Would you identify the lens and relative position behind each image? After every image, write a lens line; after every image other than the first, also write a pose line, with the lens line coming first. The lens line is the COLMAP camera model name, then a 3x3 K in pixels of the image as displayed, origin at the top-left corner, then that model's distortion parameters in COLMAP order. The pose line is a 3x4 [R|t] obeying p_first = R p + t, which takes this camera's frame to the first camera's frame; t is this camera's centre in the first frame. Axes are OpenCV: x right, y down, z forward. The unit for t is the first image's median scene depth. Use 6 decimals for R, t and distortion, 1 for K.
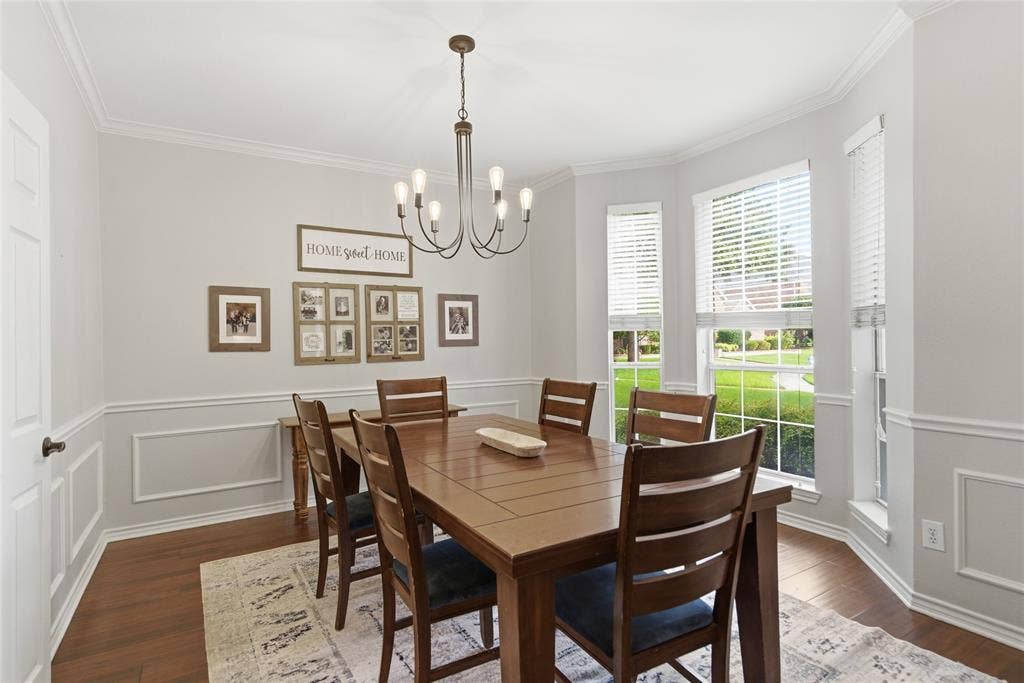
lens RADIAL K [[513.2, 0, 518.6], [0, 513.2, 340.5], [0, 0, 1]] dist [0.003466, -0.000882]
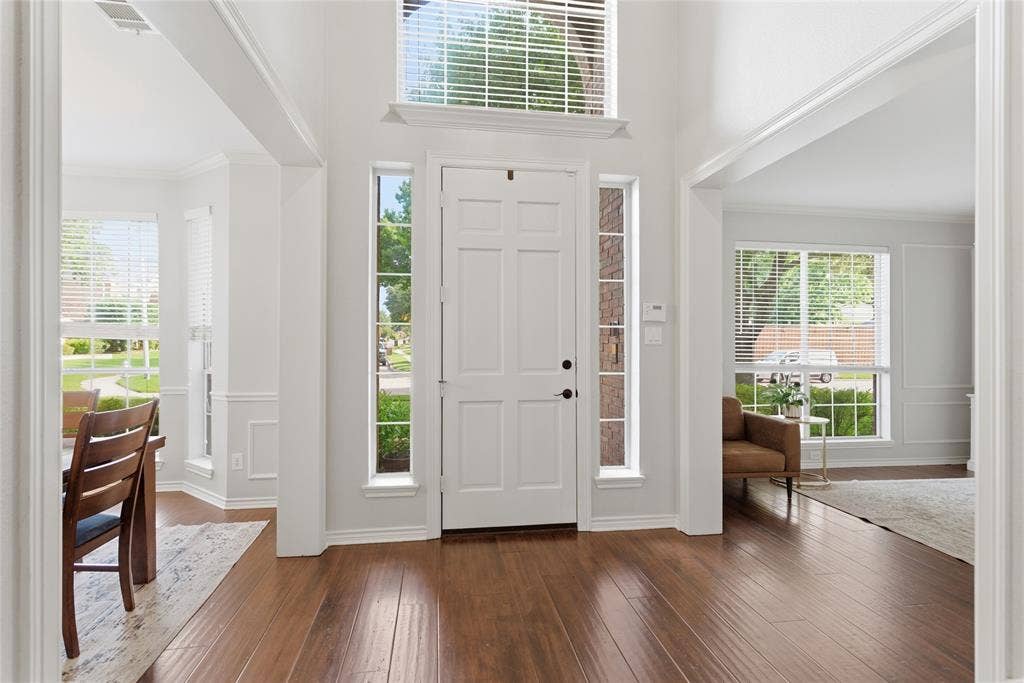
lens RADIAL K [[513.2, 0, 517.4], [0, 513.2, 340.6], [0, 0, 1]] dist [0.003466, -0.000882]
pose [[0.380361, 0.008221, 0.924802, -0.430315], [-0.002939, 0.999966, -0.007681, -0.018667], [-0.924833, 0.000203, 0.380372, -0.520476]]
